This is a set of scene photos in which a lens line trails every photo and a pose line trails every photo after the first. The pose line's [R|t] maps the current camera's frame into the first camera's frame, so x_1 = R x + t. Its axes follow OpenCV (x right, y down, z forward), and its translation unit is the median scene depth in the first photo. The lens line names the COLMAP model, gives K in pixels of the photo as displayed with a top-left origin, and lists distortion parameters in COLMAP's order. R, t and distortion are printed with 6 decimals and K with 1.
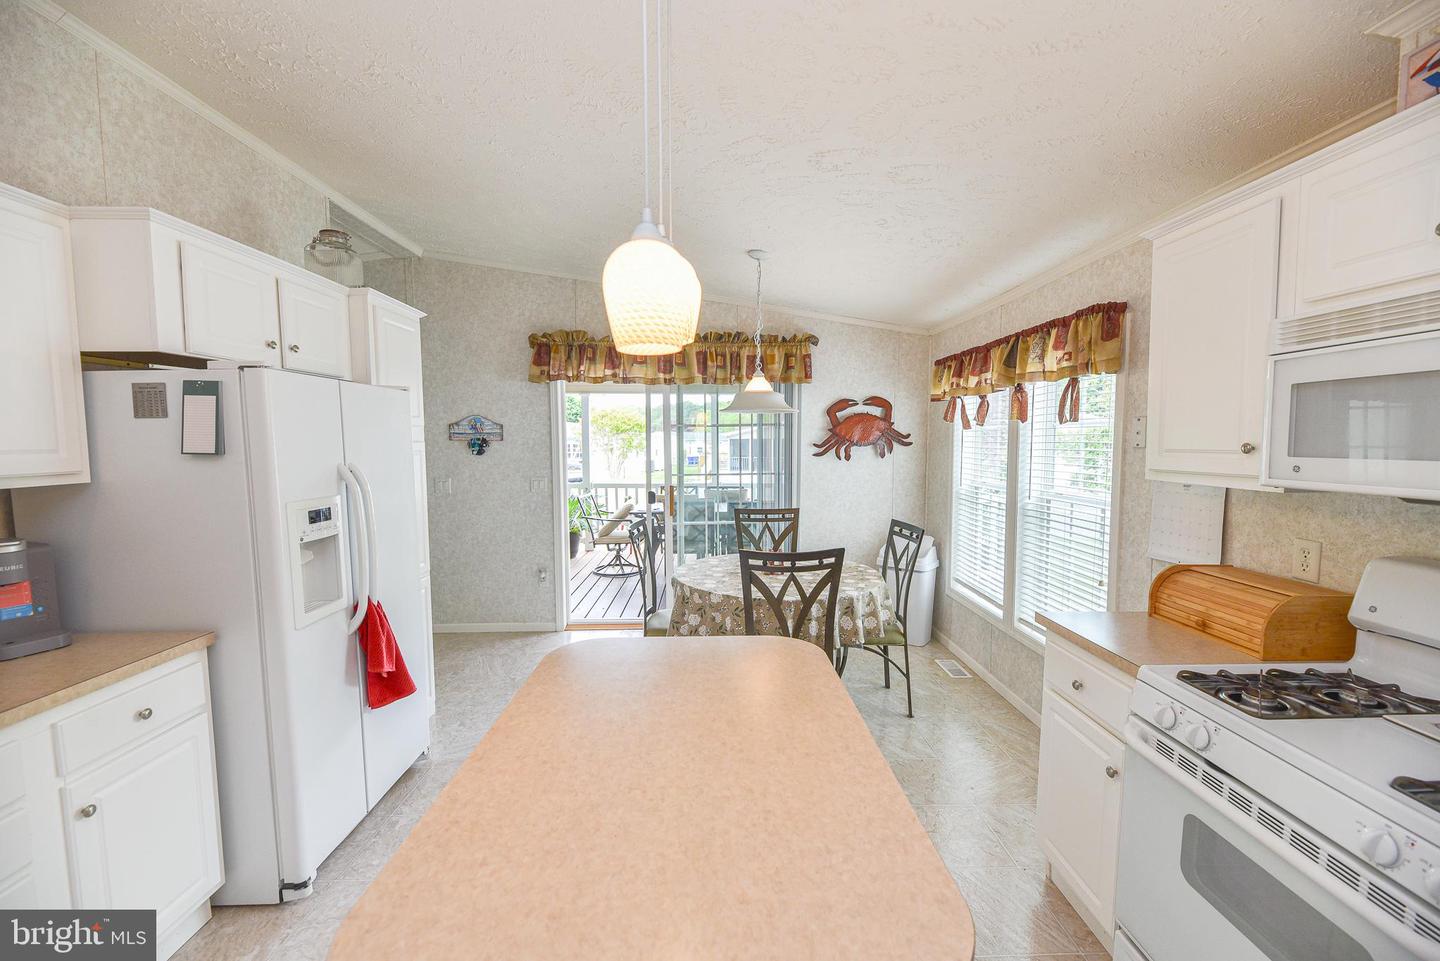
lens RADIAL K [[577.2, 0, 723.1], [0, 577.2, 486.1], [0, 0, 1]] dist [-0.000122, -0.003020]
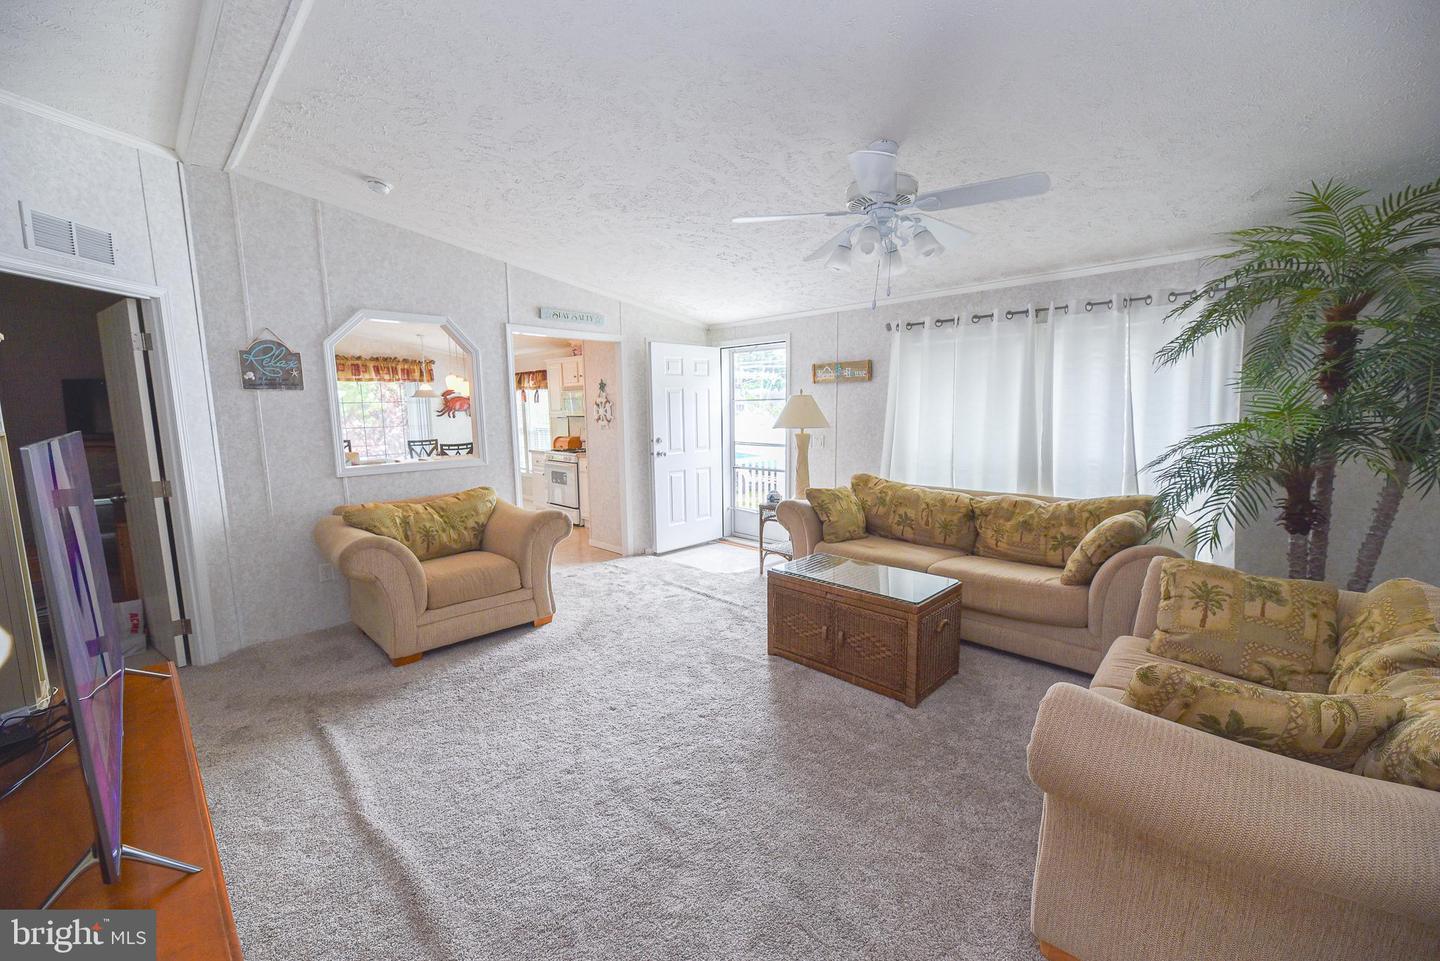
lens RADIAL K [[577.2, 0, 723.1], [0, 577.2, 486.1], [0, 0, 1]] dist [-0.000122, -0.003020]
pose [[0.722608, -0.098387, 0.684220, -0.914047], [0.062647, 0.995067, 0.076923, 0.172595], [-0.688413, -0.012721, 0.725207, -2.070326]]
